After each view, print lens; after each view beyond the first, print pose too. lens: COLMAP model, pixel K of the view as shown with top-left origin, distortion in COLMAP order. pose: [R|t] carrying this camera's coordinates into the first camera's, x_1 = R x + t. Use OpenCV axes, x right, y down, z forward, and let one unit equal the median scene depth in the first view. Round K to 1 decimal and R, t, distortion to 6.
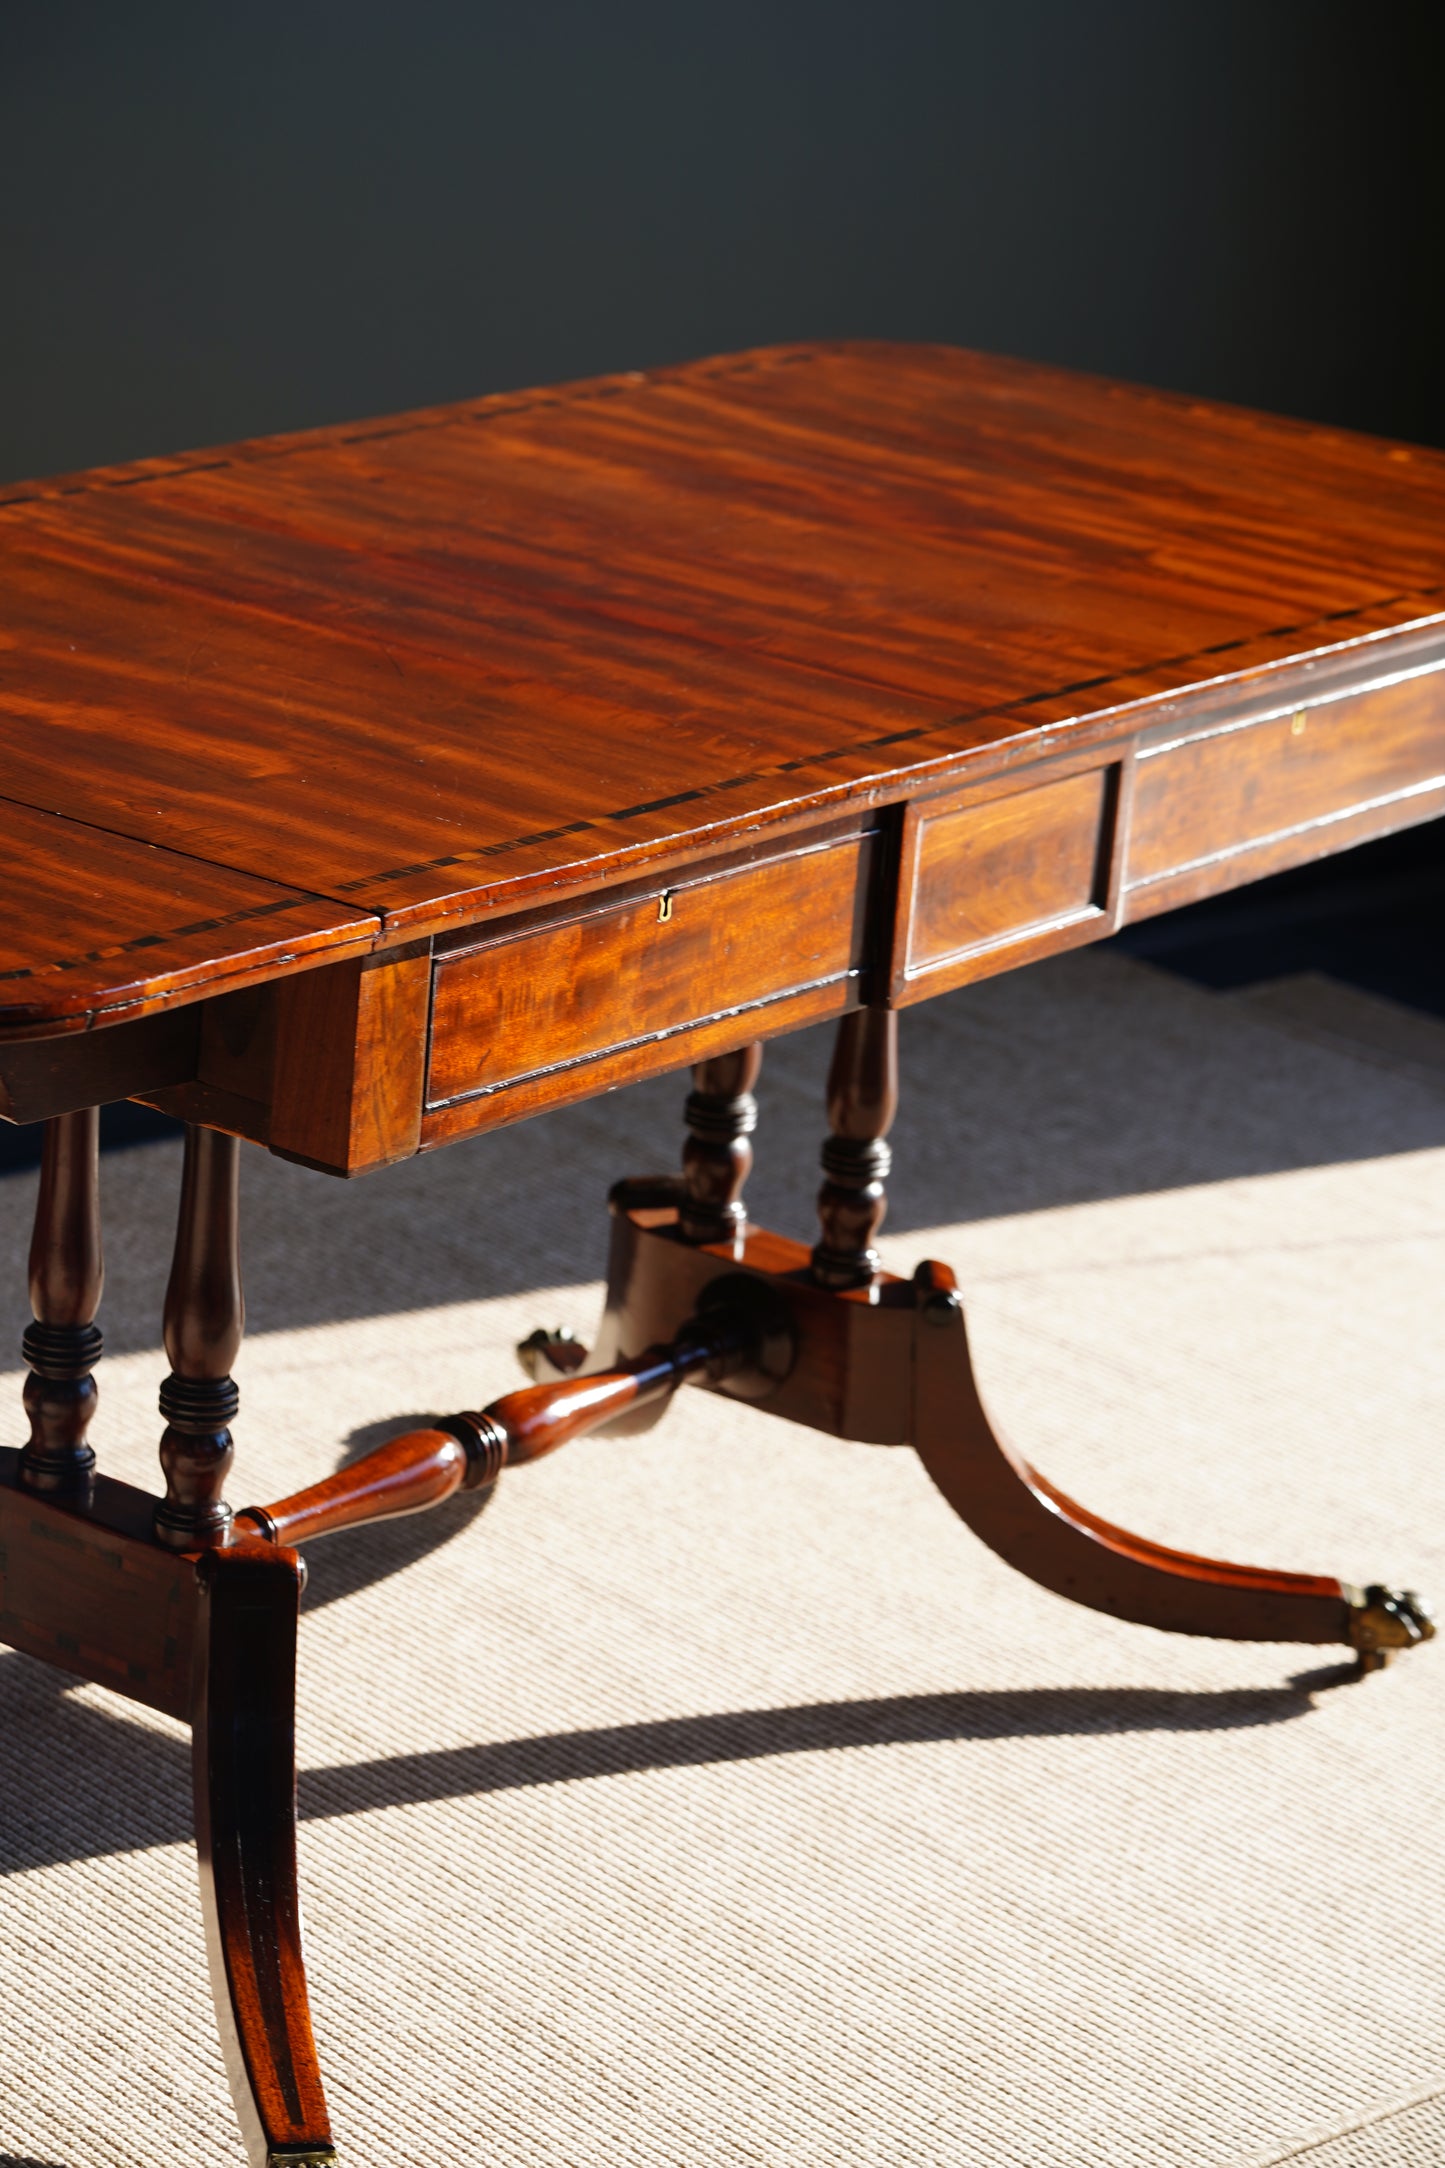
lens RADIAL K [[6170.1, 0, 716.1], [0, 6170.1, 1263.0], [0, 0, 1]] dist [-0.150602, -0.596043]
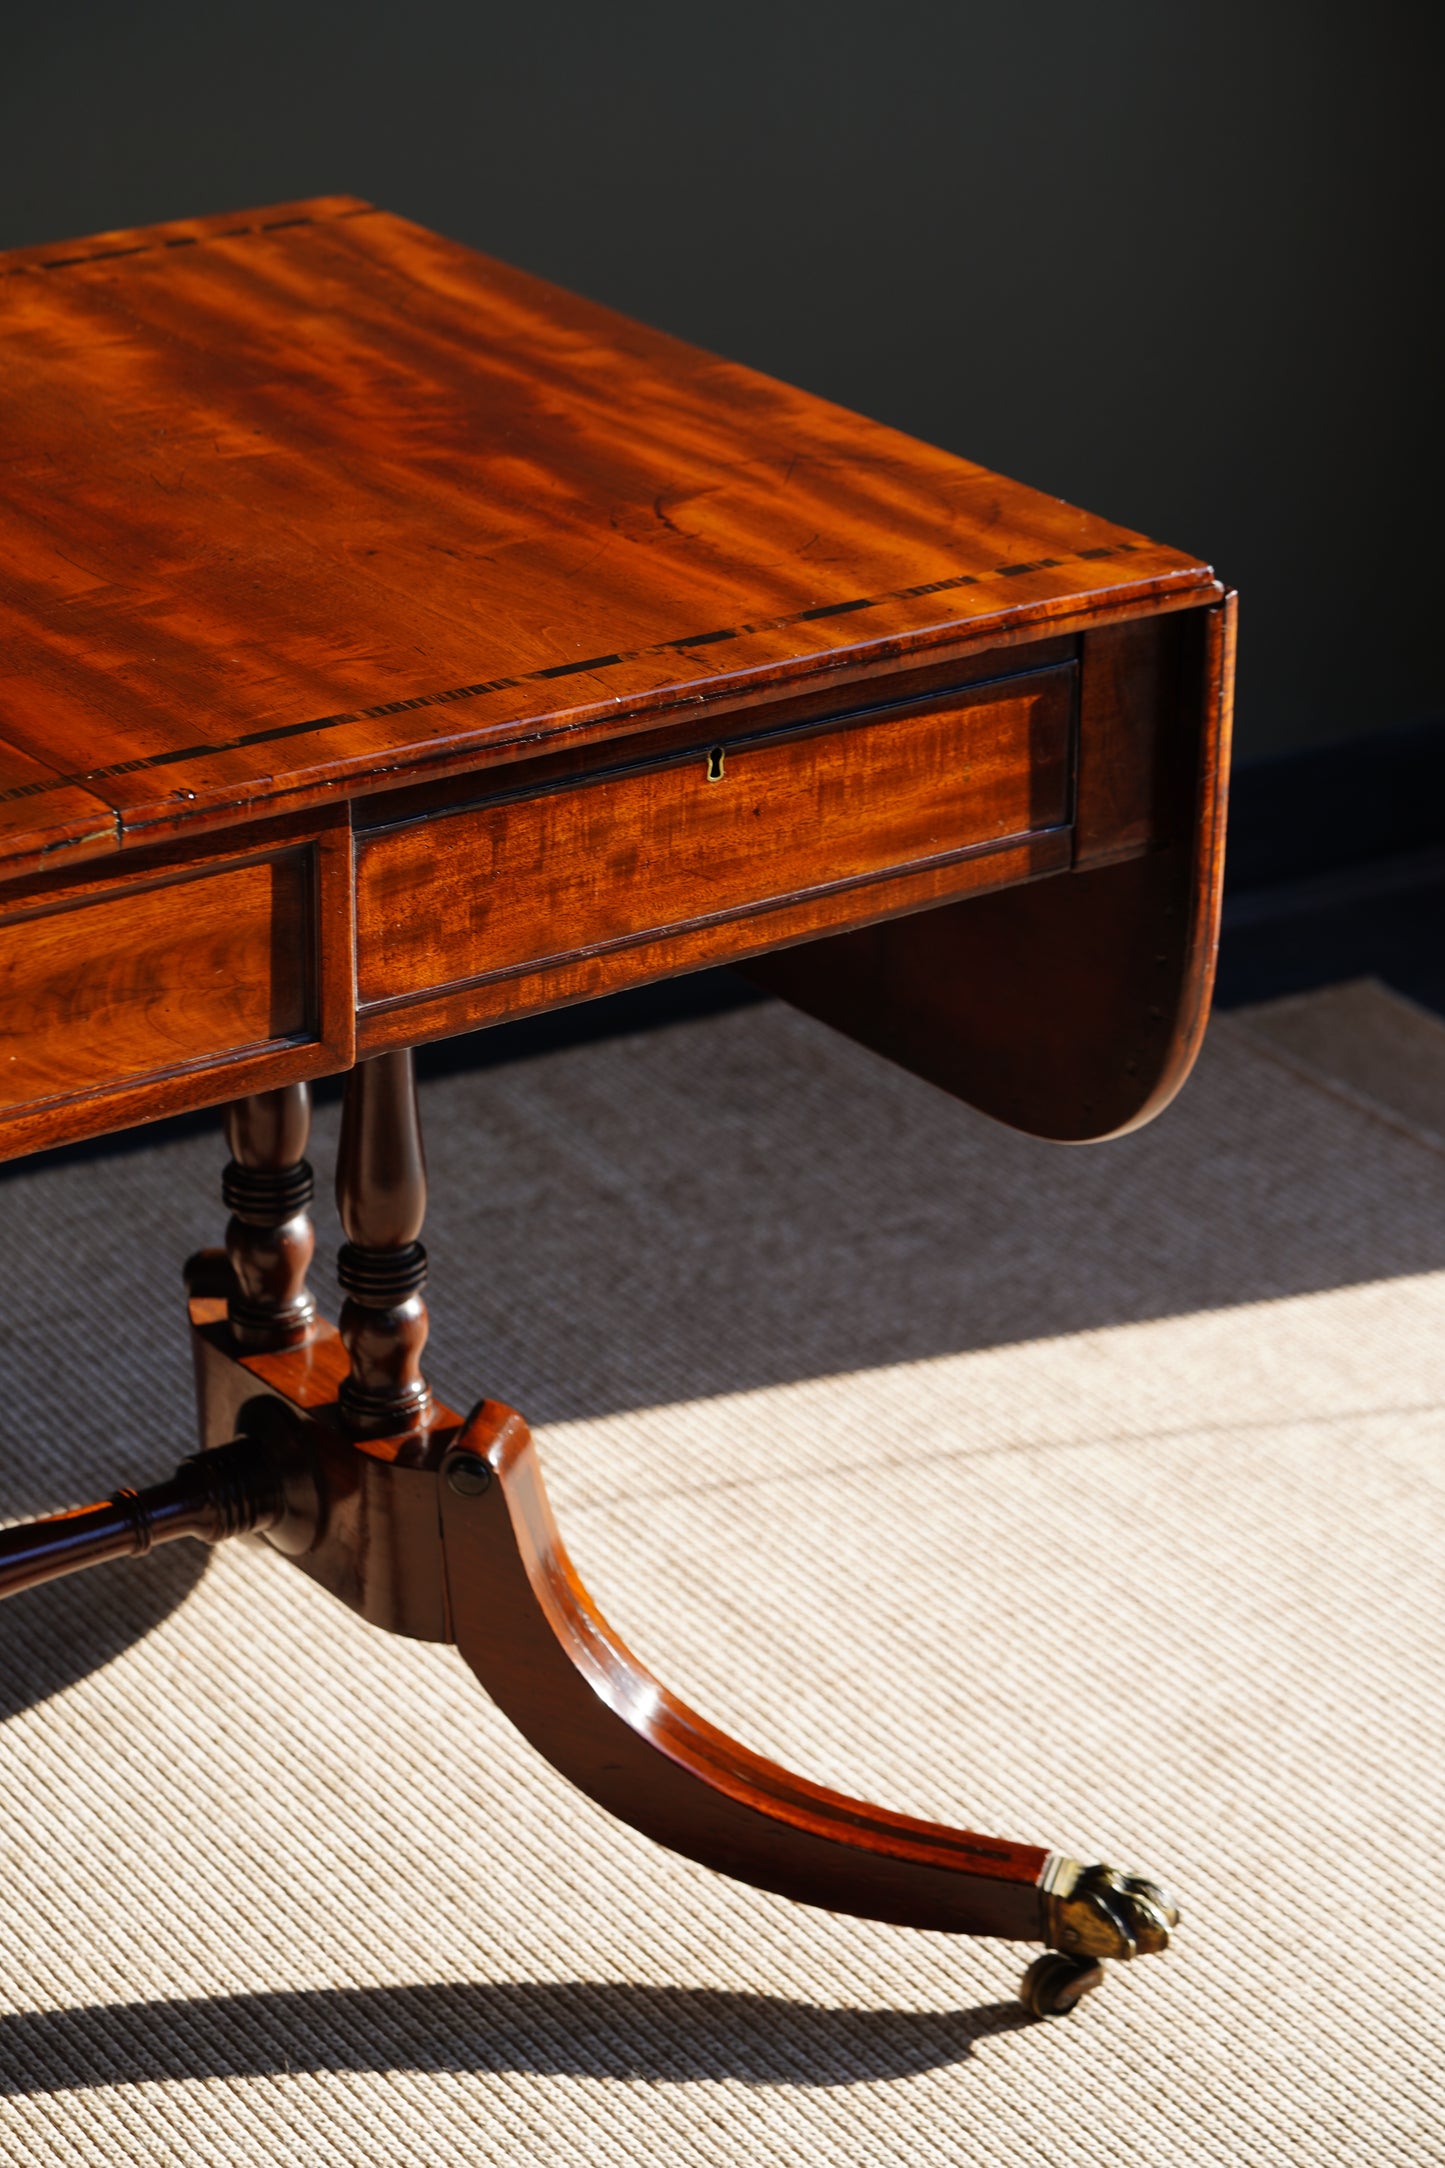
lens RADIAL K [[6170.1, 0, 716.1], [0, 6170.1, 1263.0], [0, 0, 1]] dist [-0.150602, -0.596043]
pose [[0.944752, 0.075450, -0.318984, 0.361114], [-0.048296, 0.994568, 0.092205, -0.106480], [0.324209, -0.071705, 0.943264, 0.349546]]
